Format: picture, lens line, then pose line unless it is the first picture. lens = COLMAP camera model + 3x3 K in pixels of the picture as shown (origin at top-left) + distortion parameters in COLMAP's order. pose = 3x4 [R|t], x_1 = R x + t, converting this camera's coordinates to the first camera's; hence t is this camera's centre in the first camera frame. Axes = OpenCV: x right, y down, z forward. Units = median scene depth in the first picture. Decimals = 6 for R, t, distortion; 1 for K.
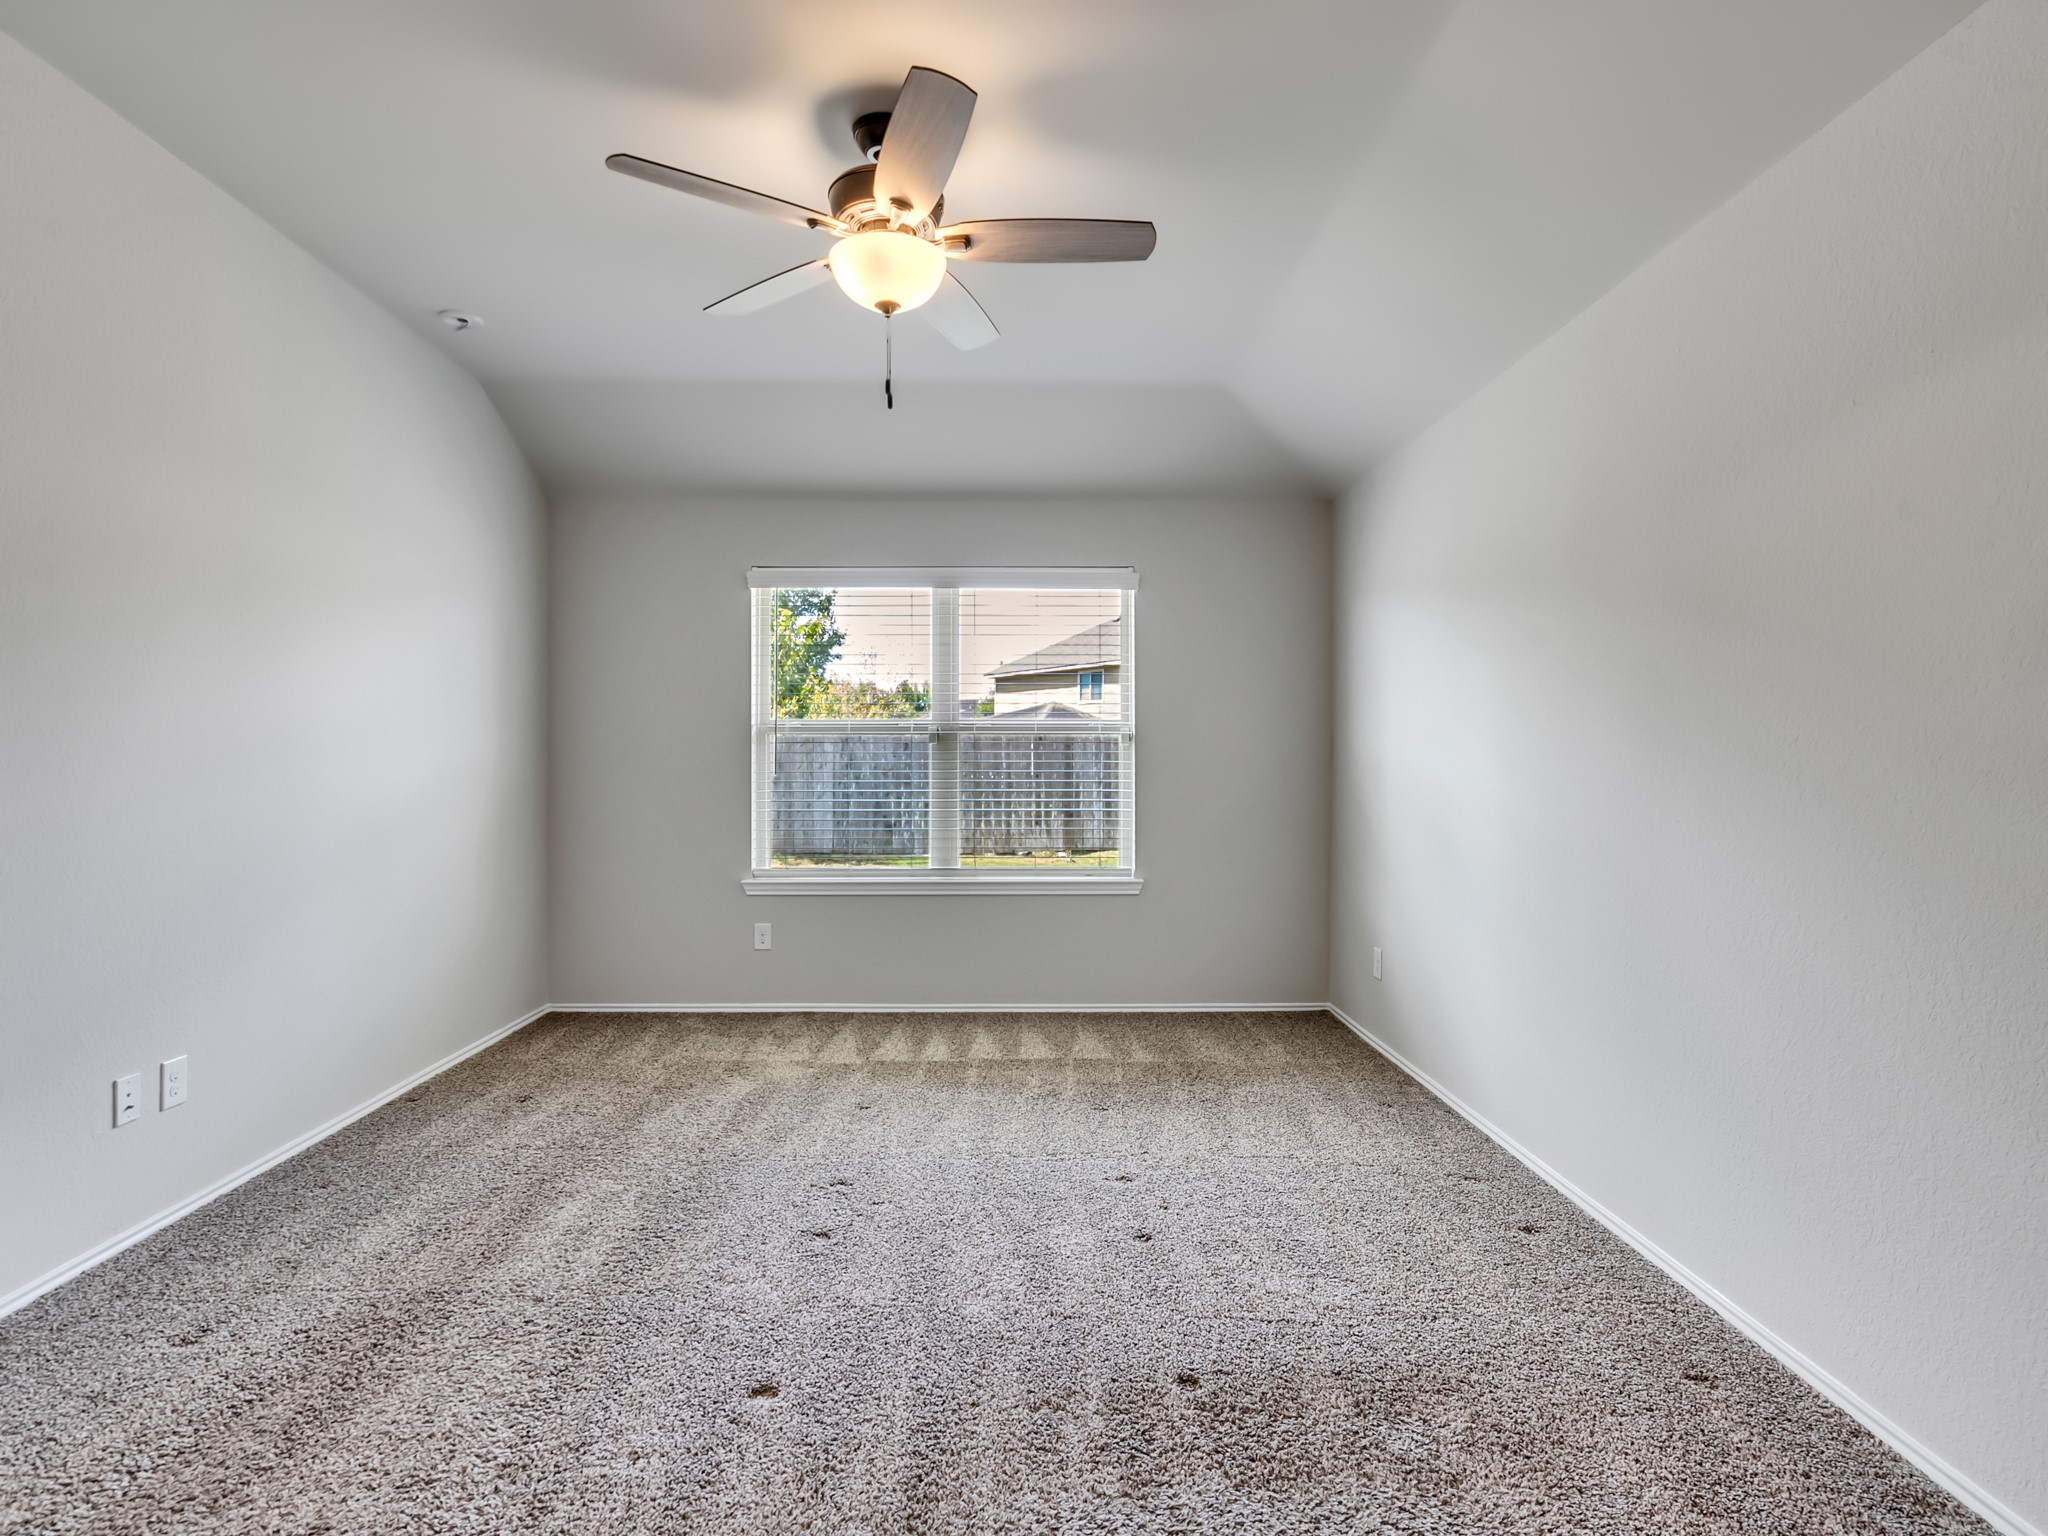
lens RADIAL K [[1034.3, 0, 1009.3], [0, 1034.3, 765.4], [0, 0, 1]] dist [0.000914, 0.002180]
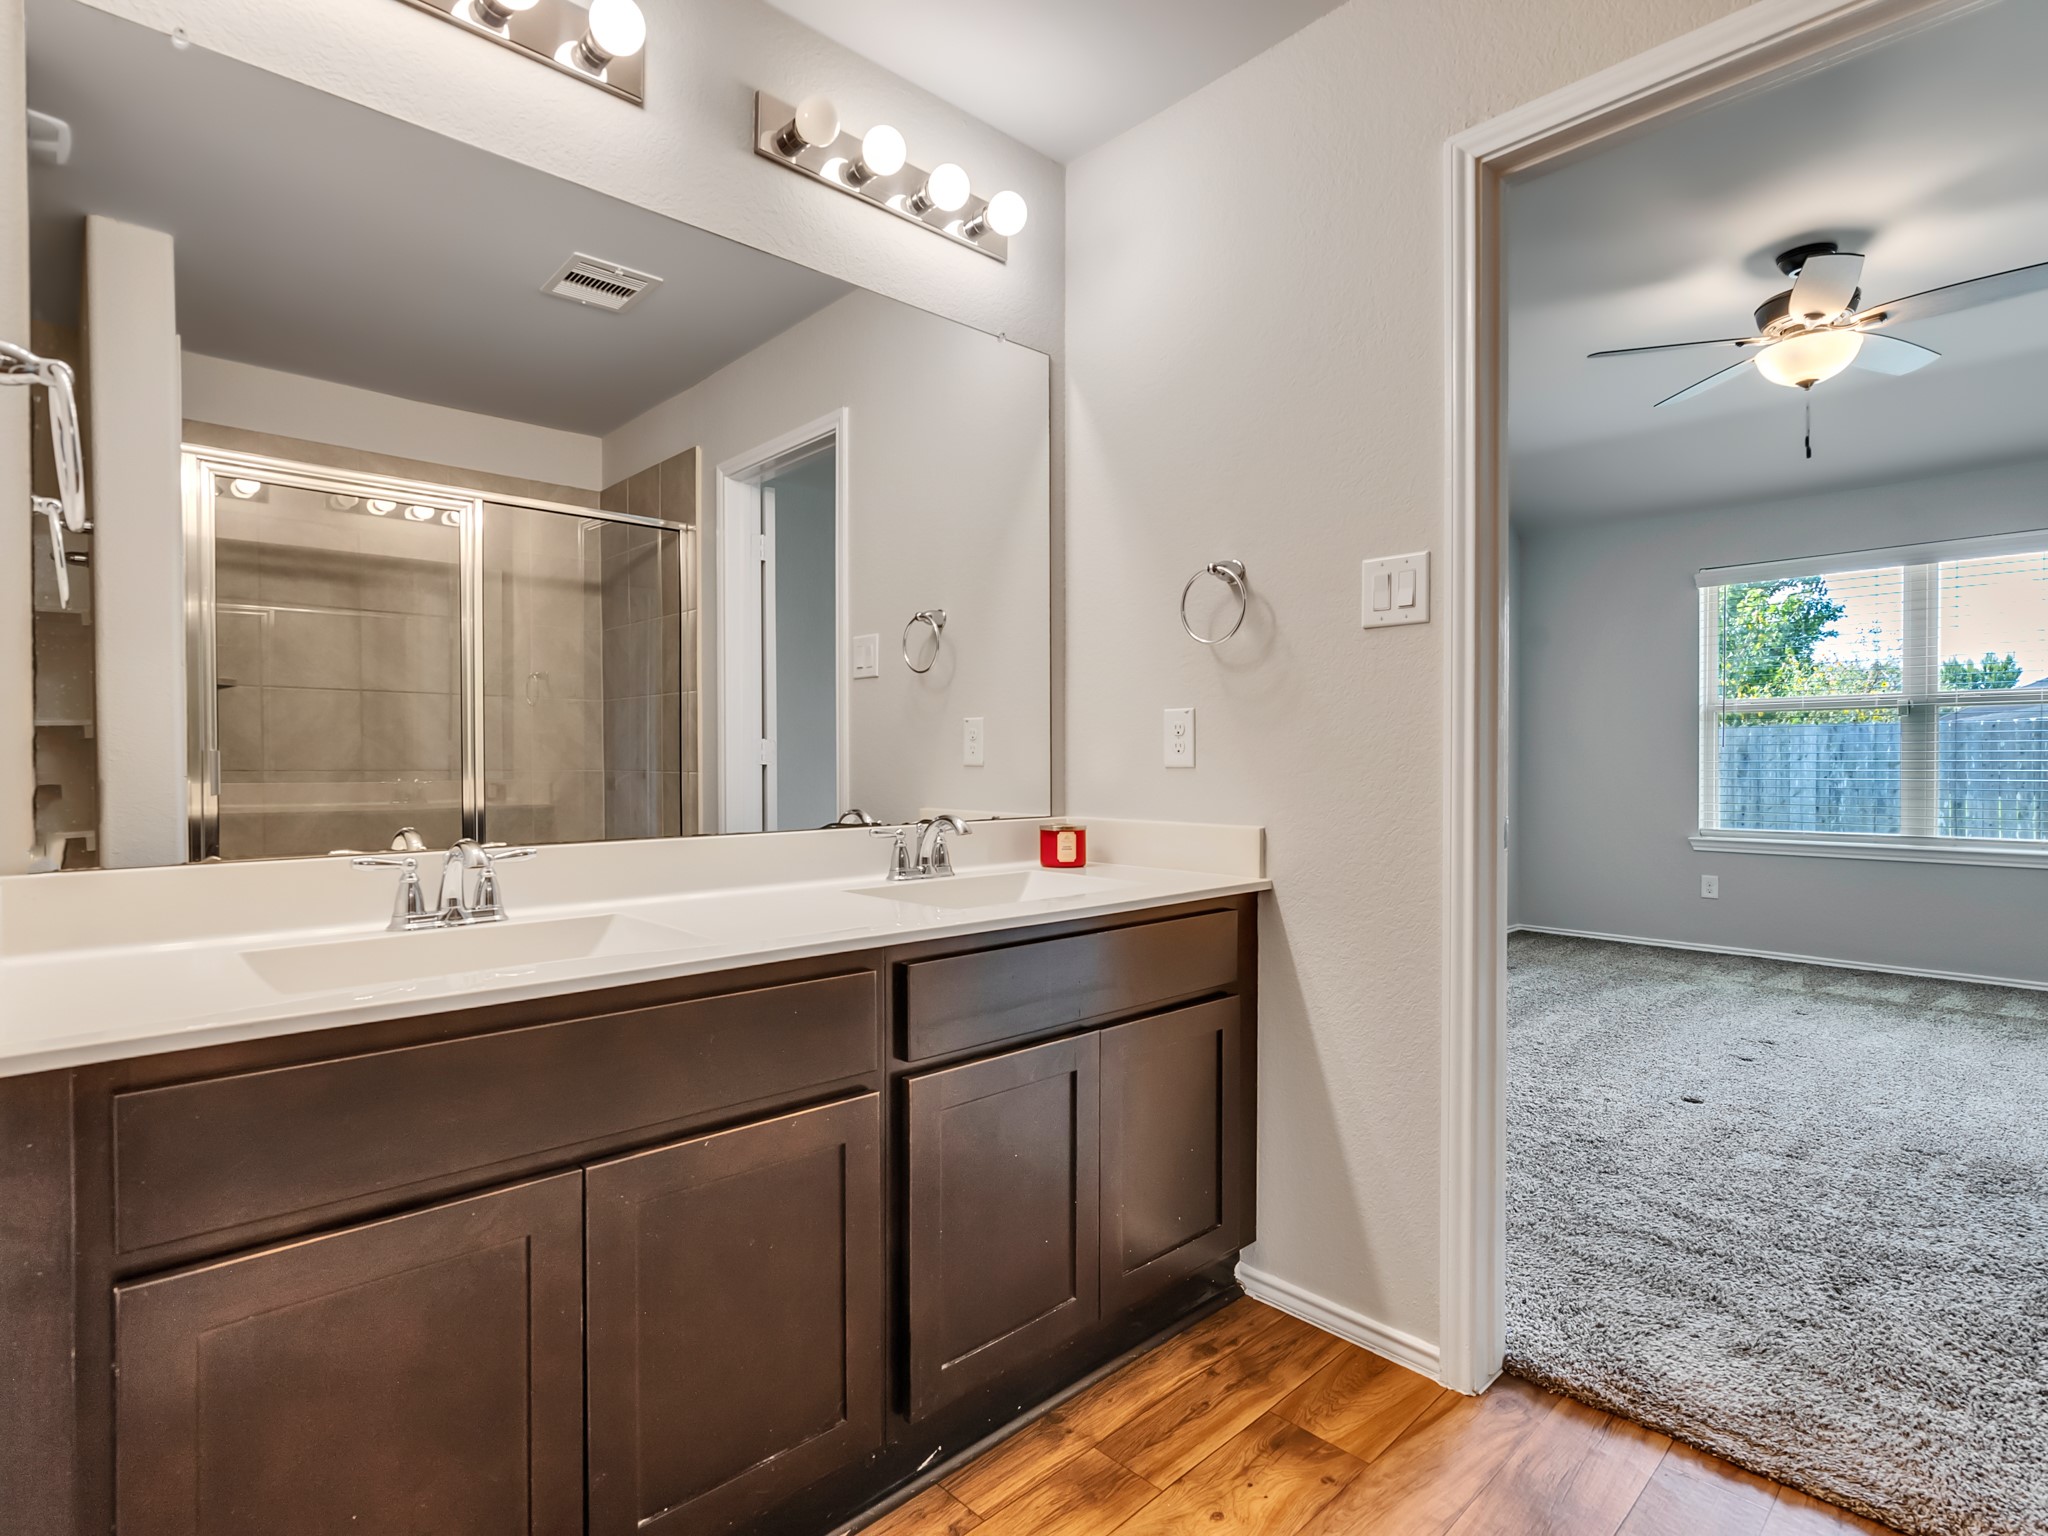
lens RADIAL K [[1034.3, 0, 1020.3], [0, 1034.3, 765.2], [0, 0, 1]] dist [0.000914, 0.002180]
pose [[0.669969, 0.002246, -0.742386, 0.136708], [-0.003962, 0.999992, -0.000550, 0.042415], [0.742379, 0.003310, 0.669972, -0.457855]]
